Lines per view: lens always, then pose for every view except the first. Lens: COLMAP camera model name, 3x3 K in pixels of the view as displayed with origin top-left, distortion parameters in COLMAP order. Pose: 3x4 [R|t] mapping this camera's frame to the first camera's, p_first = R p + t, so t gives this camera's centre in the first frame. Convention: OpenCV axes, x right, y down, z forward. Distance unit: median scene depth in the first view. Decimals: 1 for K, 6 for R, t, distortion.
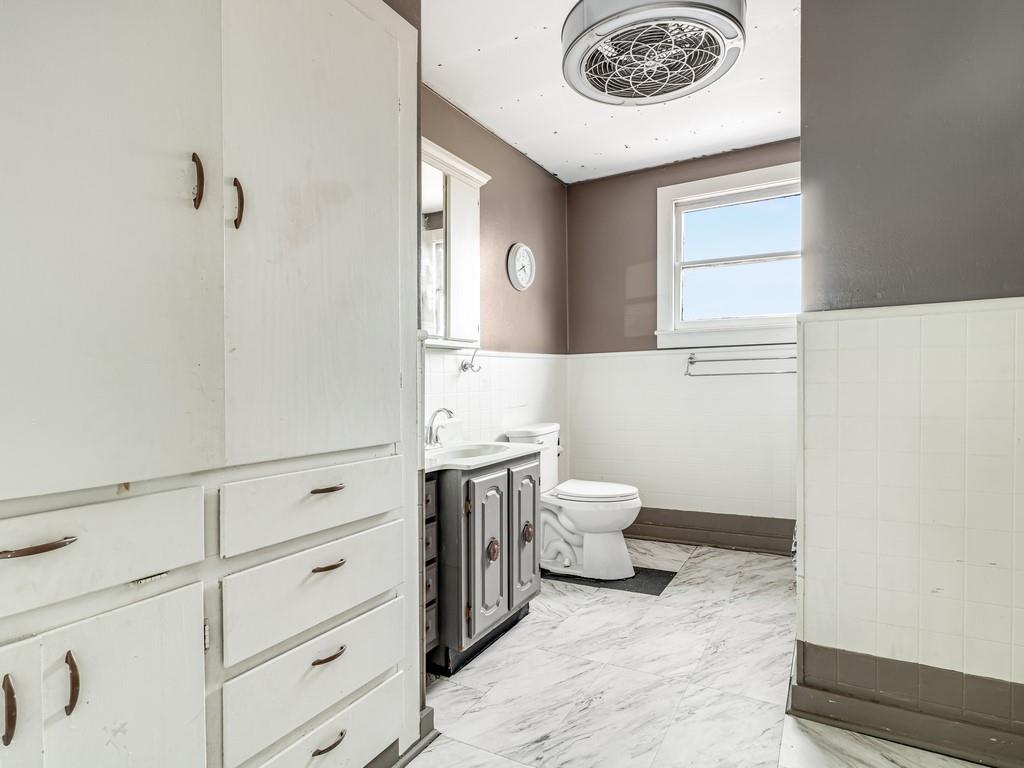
lens RADIAL K [[572.3, 0, 511.9], [0, 572.3, 410.9], [0, 0, 1]] dist [0.001413, 0.002253]
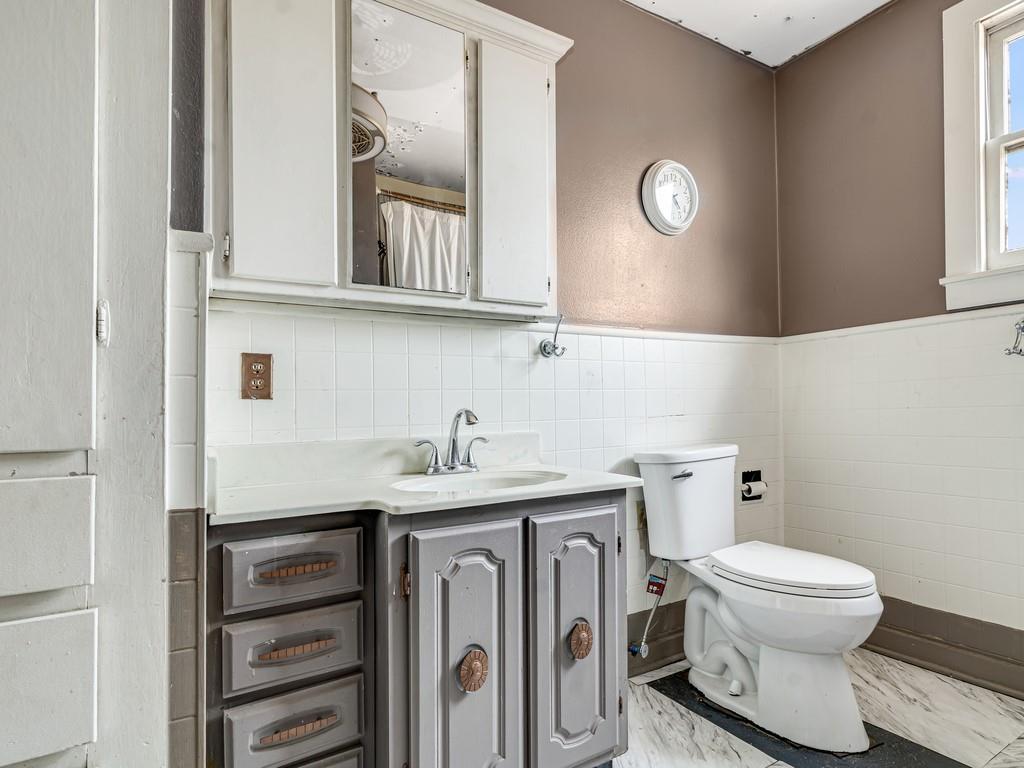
lens RADIAL K [[572.3, 0, 511.9], [0, 572.3, 410.9], [0, 0, 1]] dist [0.001413, 0.002253]
pose [[0.871957, 0.000196, -0.489583, 0.193700], [-0.022055, 0.999000, -0.038880, 0.017278], [0.489086, 0.044700, 0.871090, 0.406809]]
